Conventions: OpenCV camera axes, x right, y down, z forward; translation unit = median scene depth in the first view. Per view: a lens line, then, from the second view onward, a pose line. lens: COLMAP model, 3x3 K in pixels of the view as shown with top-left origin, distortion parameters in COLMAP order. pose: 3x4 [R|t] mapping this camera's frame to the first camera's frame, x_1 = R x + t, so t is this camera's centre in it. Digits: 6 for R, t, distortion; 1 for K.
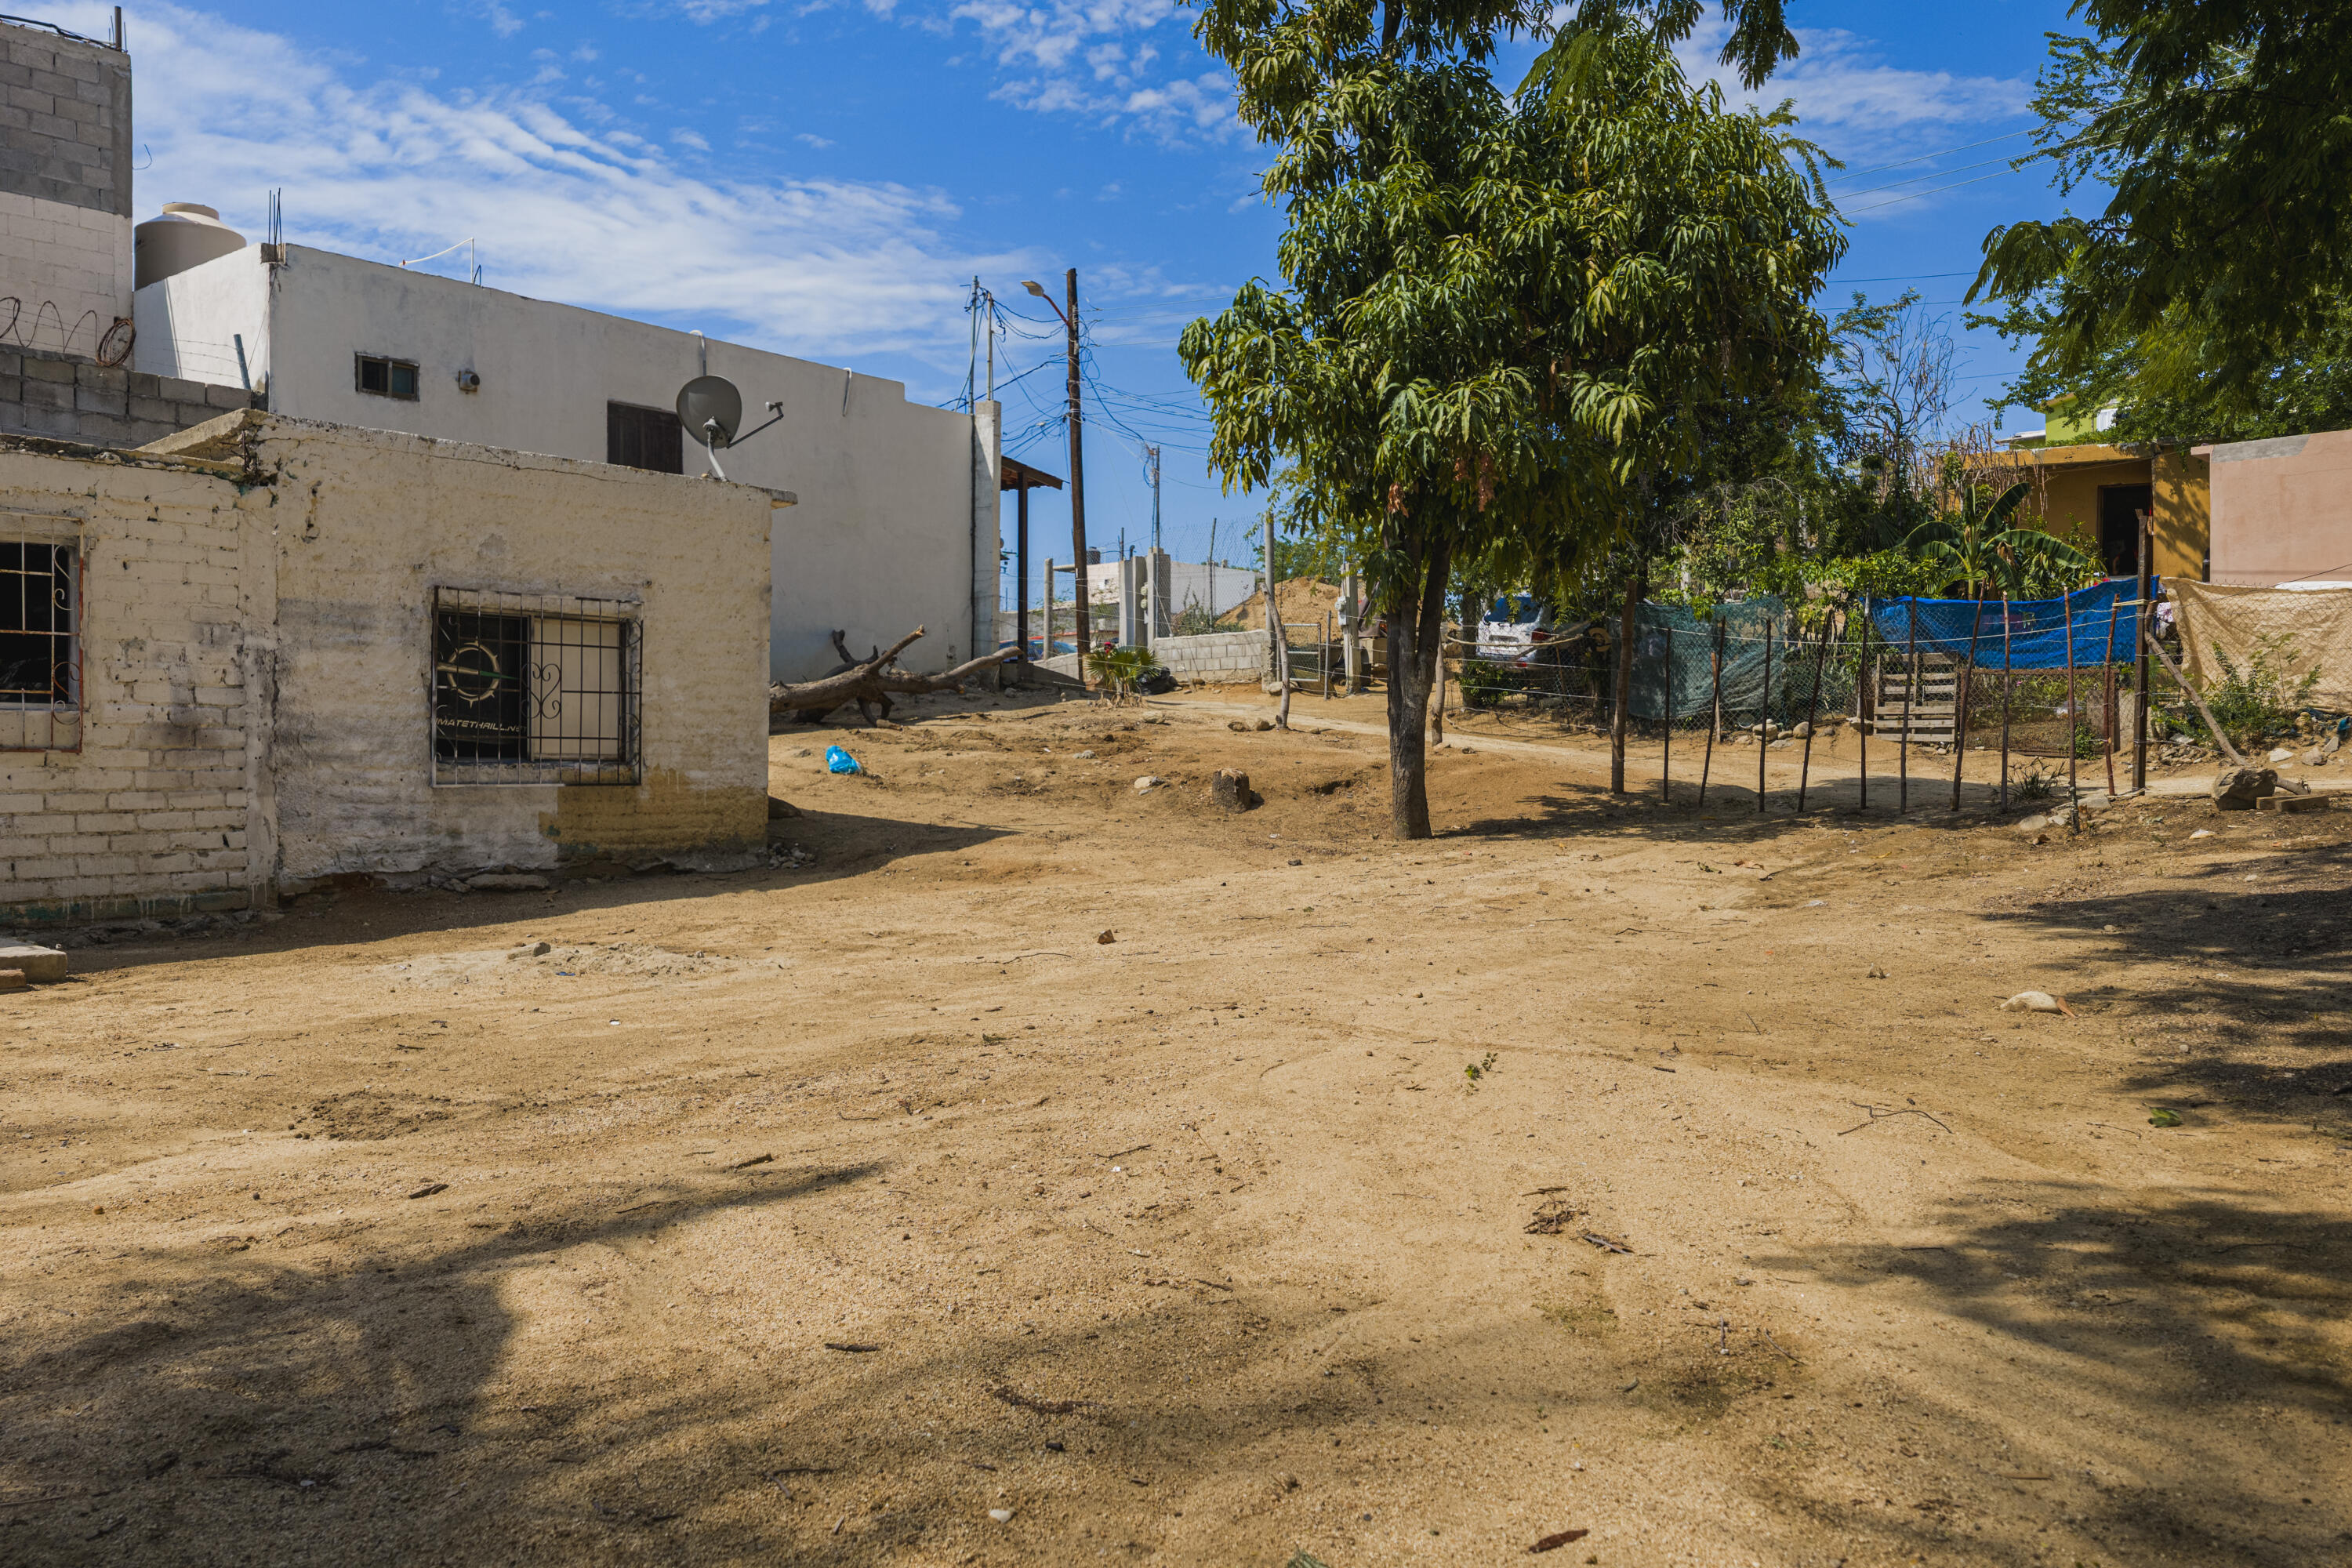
lens RADIAL K [[1928.9, 0, 1176.0], [0, 1928.9, 784.0], [0, 0, 1]] dist [-0.003816, -0.006516]
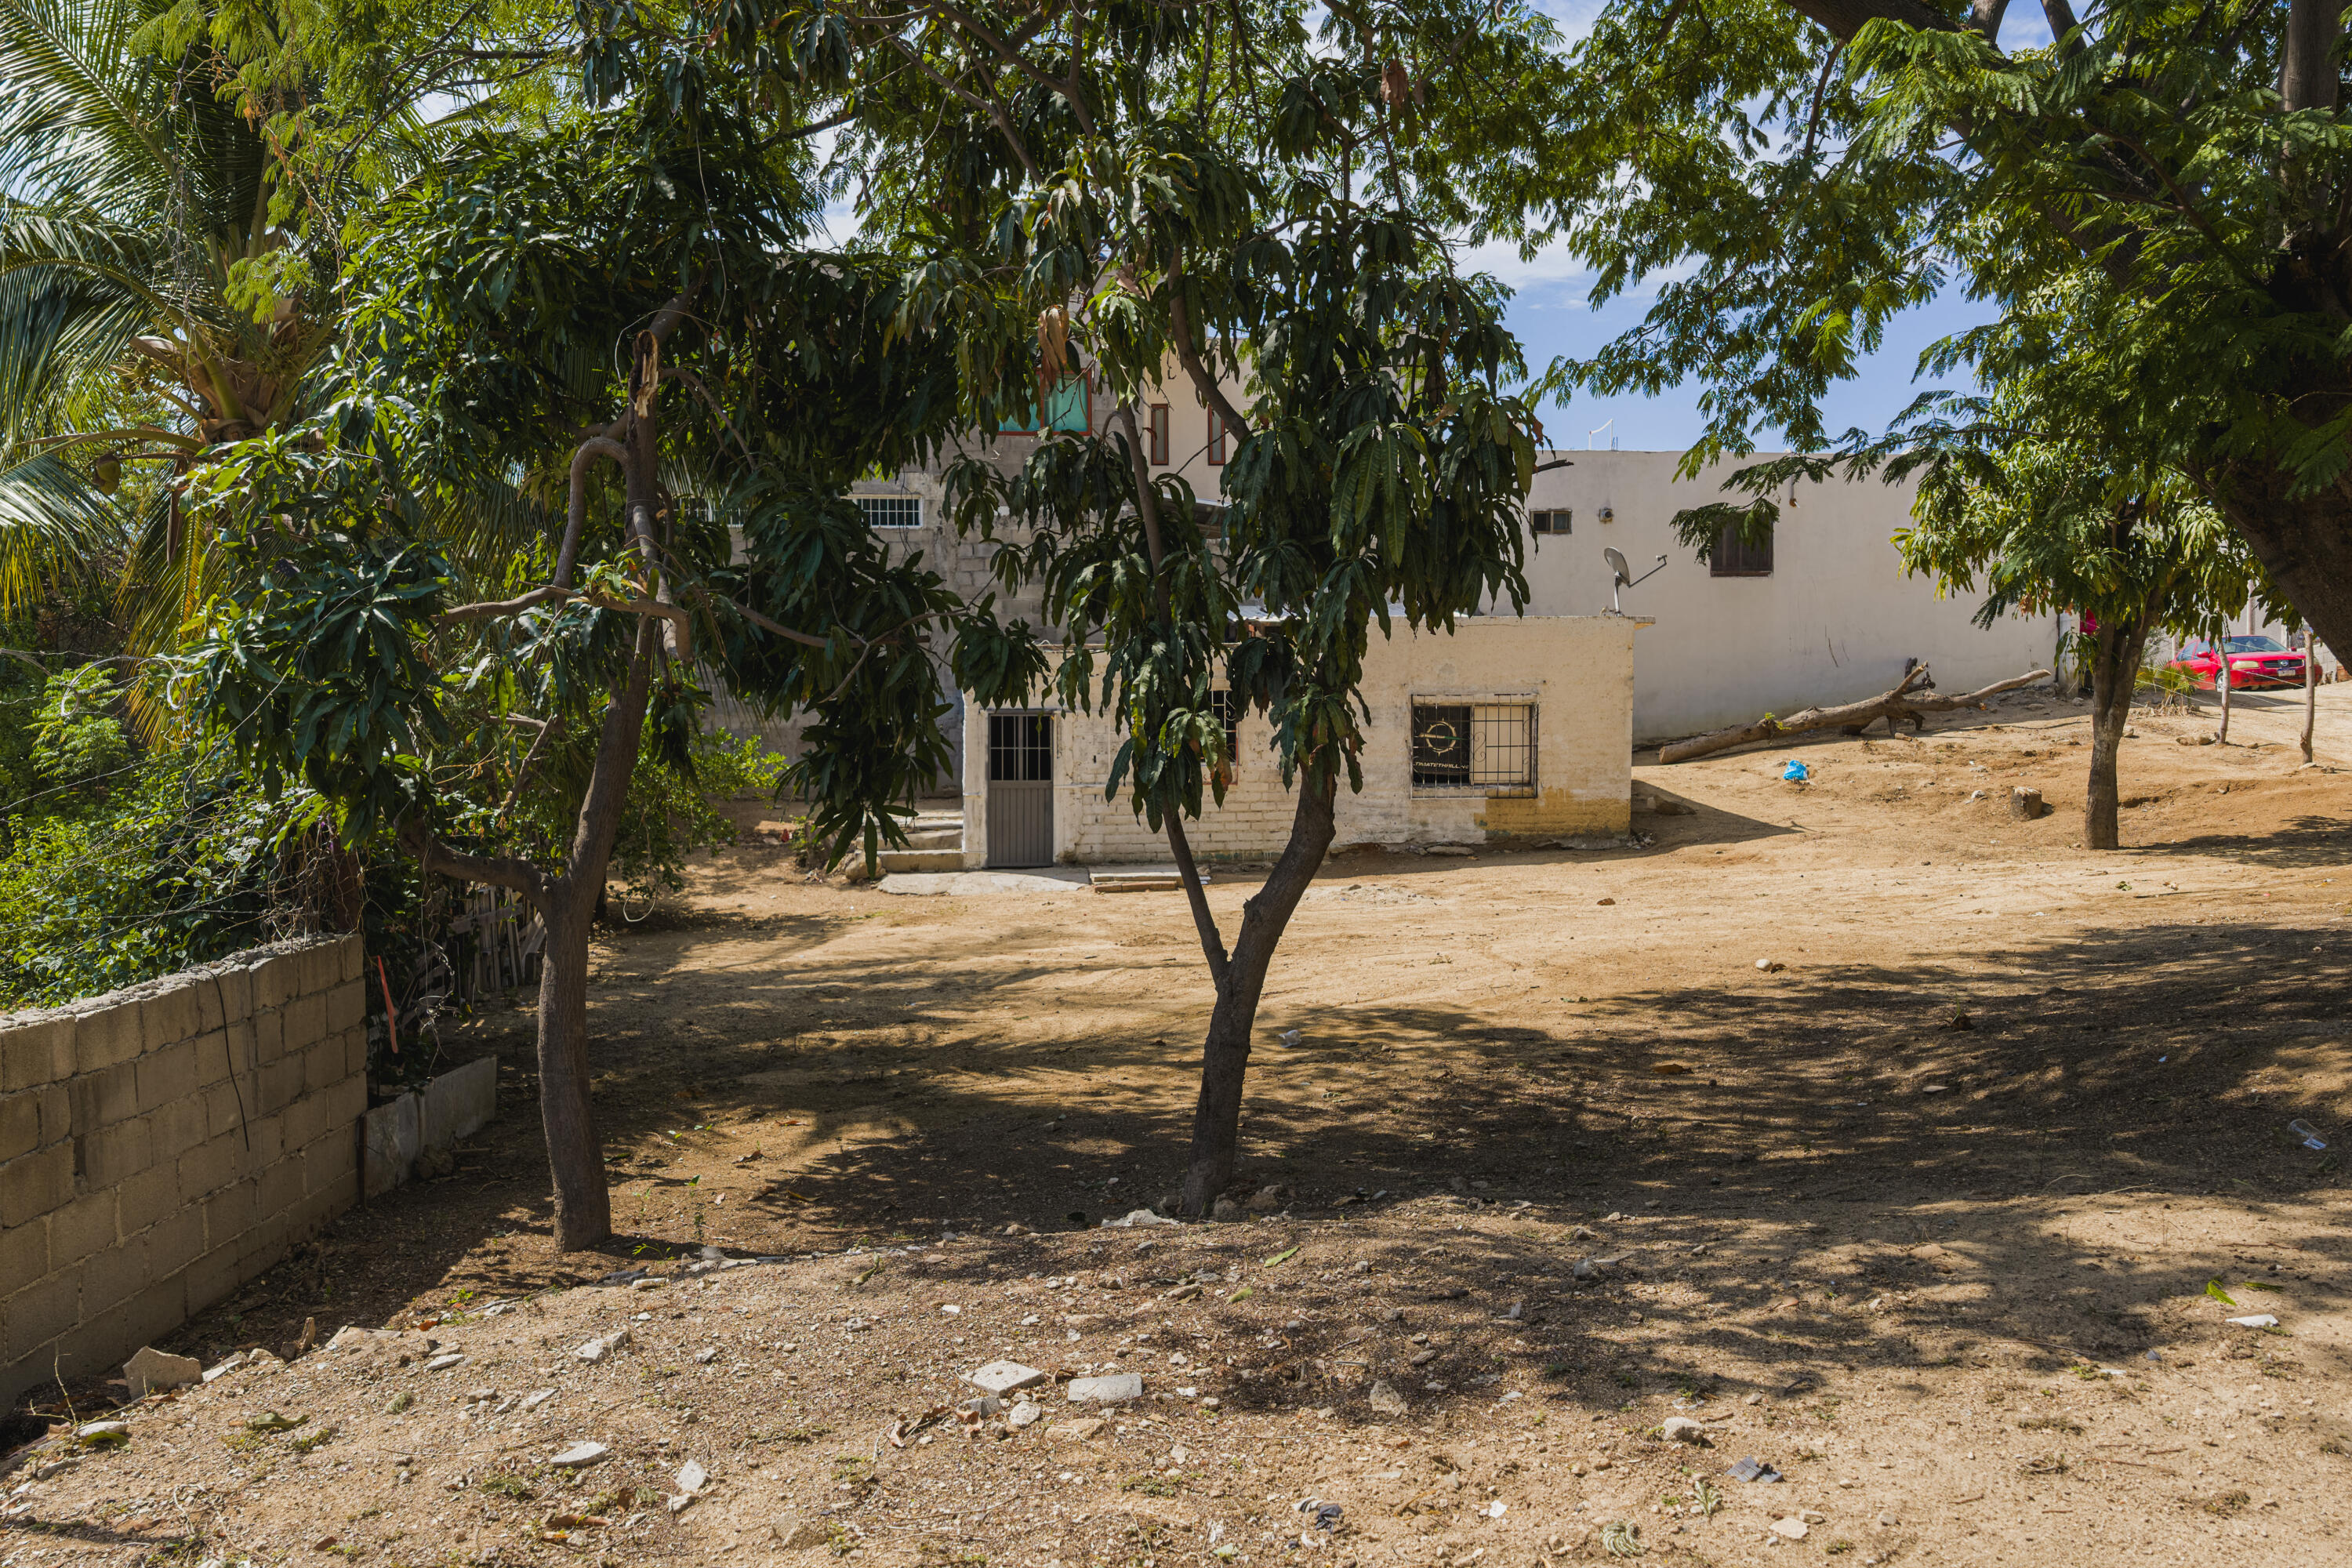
lens RADIAL K [[1928.9, 0, 1176.0], [0, 1928.9, 784.0], [0, 0, 1]] dist [-0.003816, -0.006516]
pose [[0.660163, 0.028962, -0.750564, 0.738873], [0.002057, 0.999183, 0.040364, -0.075280], [0.751120, -0.028191, 0.659564, -0.361384]]
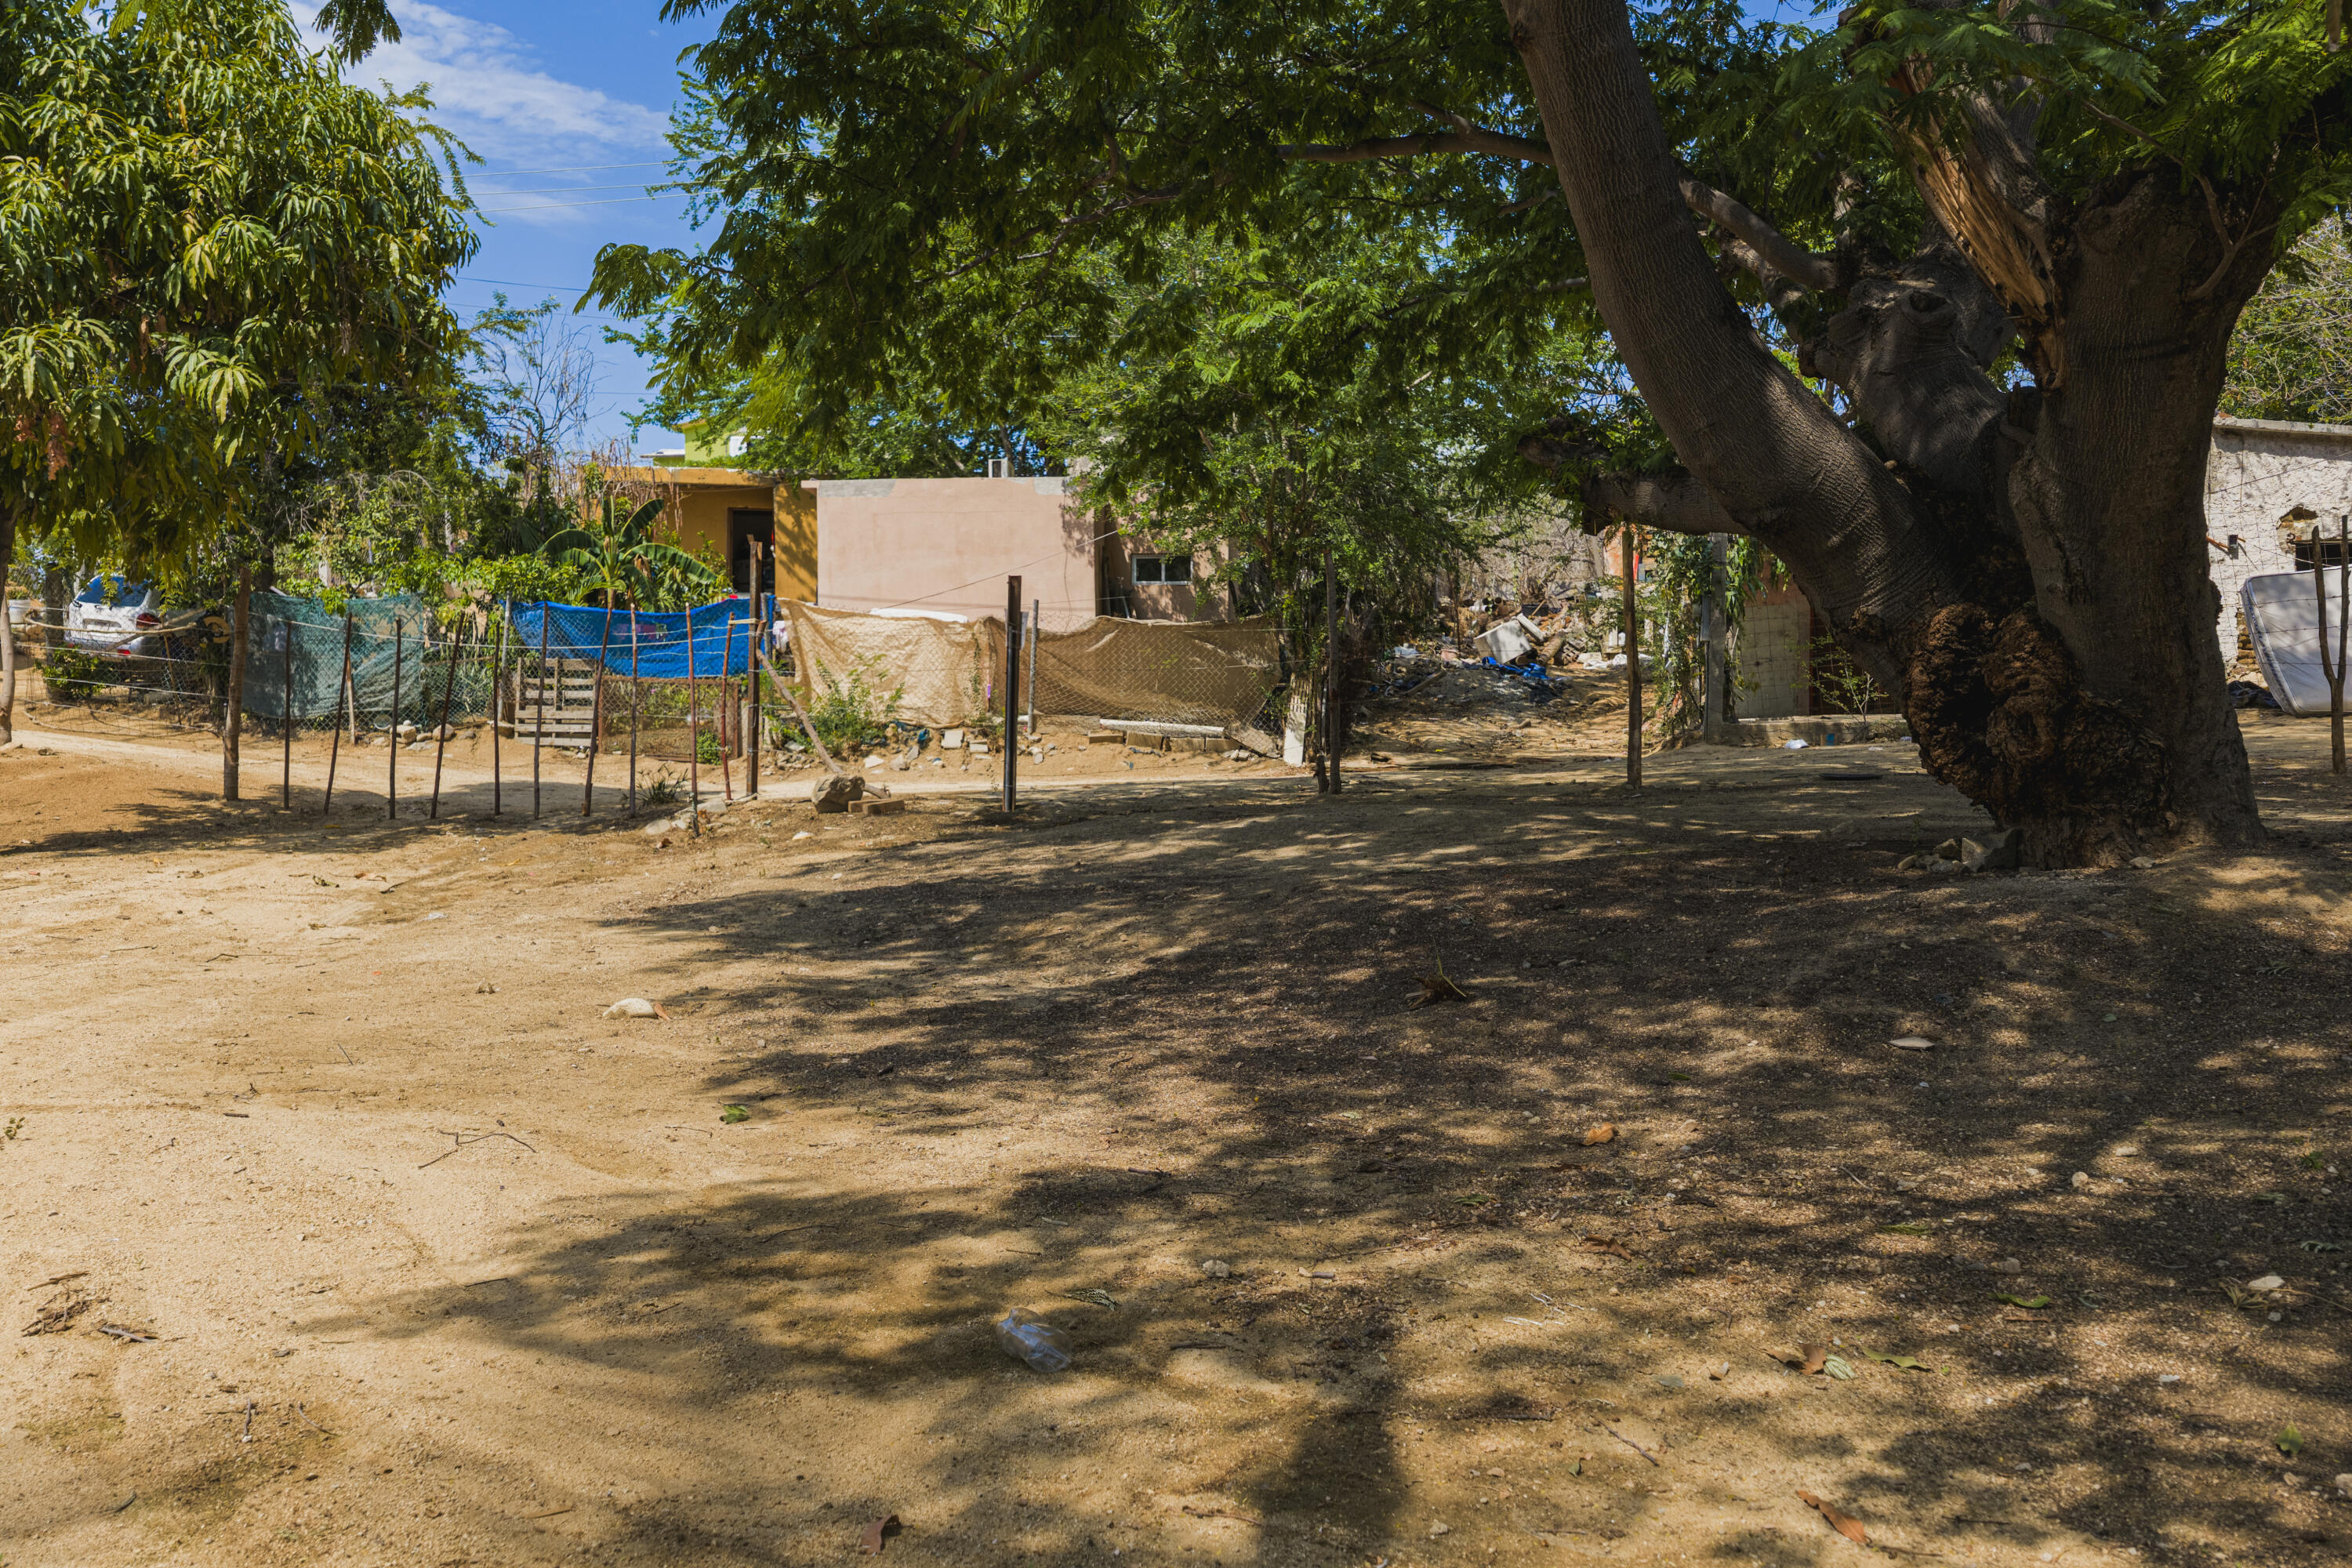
lens RADIAL K [[1928.9, 0, 1176.0], [0, 1928.9, 784.0], [0, 0, 1]] dist [-0.003816, -0.006516]
pose [[0.787811, -0.001964, 0.615914, 0.023639], [0.000333, 0.999996, 0.002763, -0.006496], [-0.615917, -0.001971, 0.787809, 0.002760]]
